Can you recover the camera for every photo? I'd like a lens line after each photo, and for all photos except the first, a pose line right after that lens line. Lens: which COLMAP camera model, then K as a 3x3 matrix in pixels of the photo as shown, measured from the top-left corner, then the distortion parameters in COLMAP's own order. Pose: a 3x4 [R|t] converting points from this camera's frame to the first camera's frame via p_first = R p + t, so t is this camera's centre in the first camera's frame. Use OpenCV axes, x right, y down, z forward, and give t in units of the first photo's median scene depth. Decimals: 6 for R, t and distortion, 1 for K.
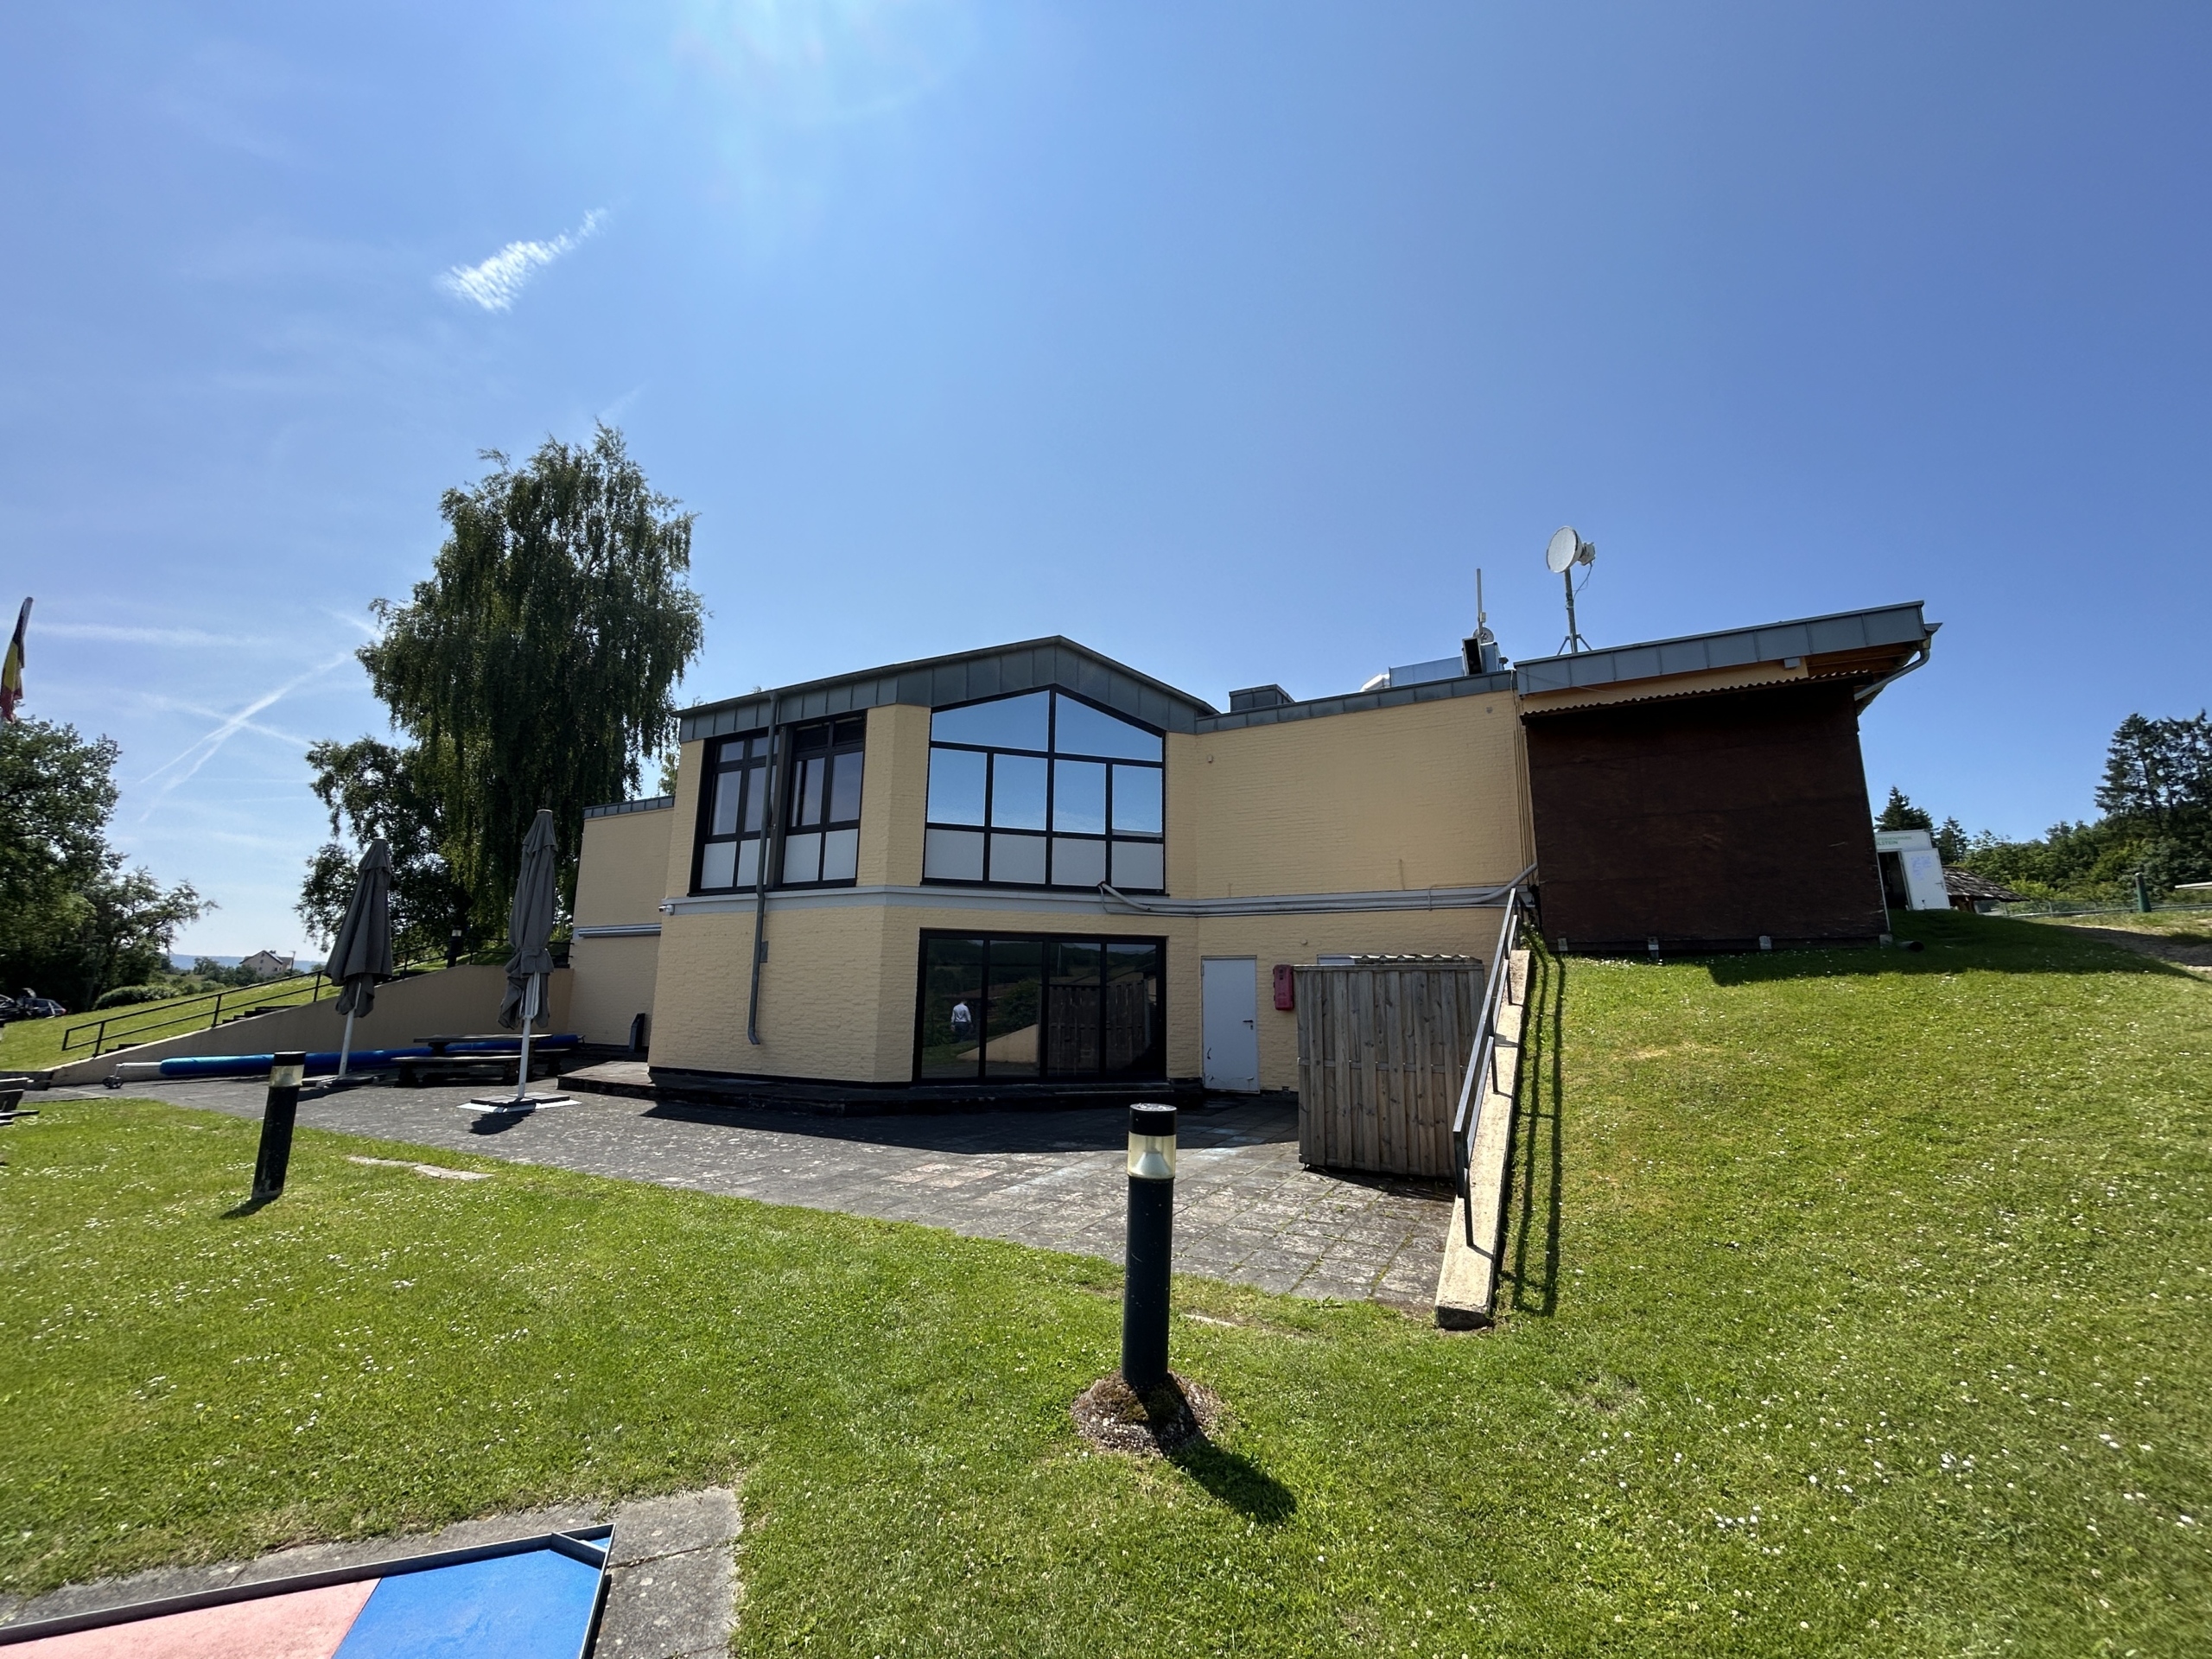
lens RADIAL K [[894.3, 0, 1109.0], [0, 894.3, 840.0], [0, 0, 1]] dist [0.000627, -0.000112]
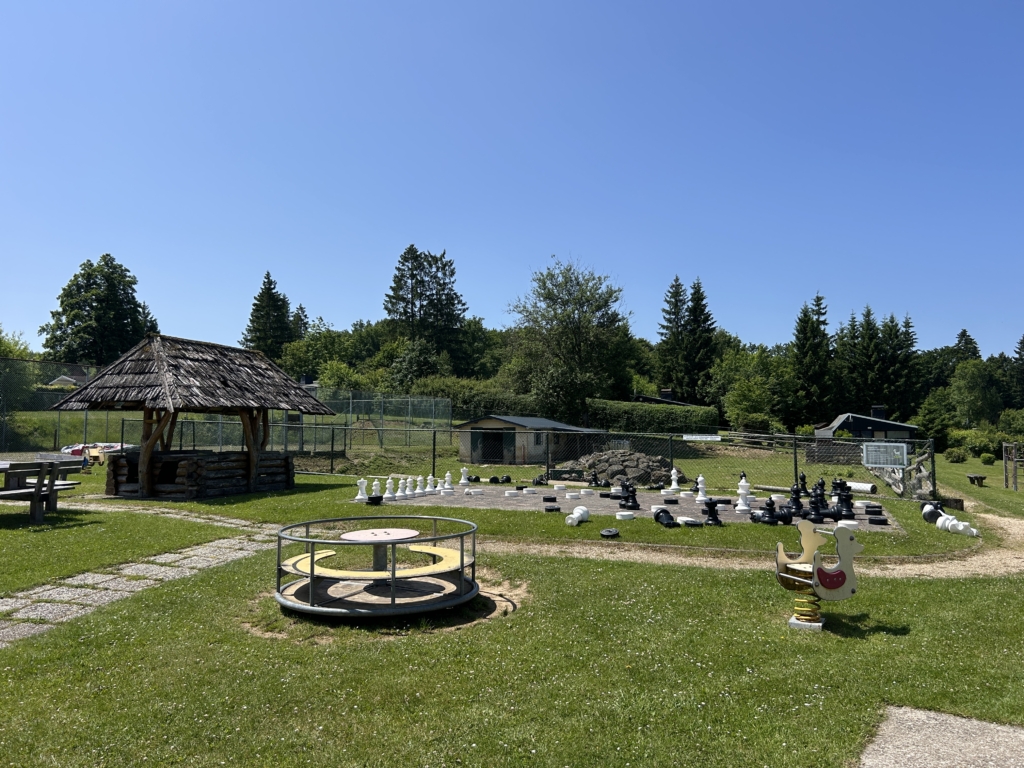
lens RADIAL K [[756.8, 0, 508.0], [0, 756.8, 375.6], [0, 0, 1]] dist [0.010359, -0.026654]
pose [[0.517817, 0.057576, 0.853552, 0.263162], [-0.150799, 0.988253, 0.024822, 0.004384], [-0.842096, -0.141568, 0.520416, 0.261505]]
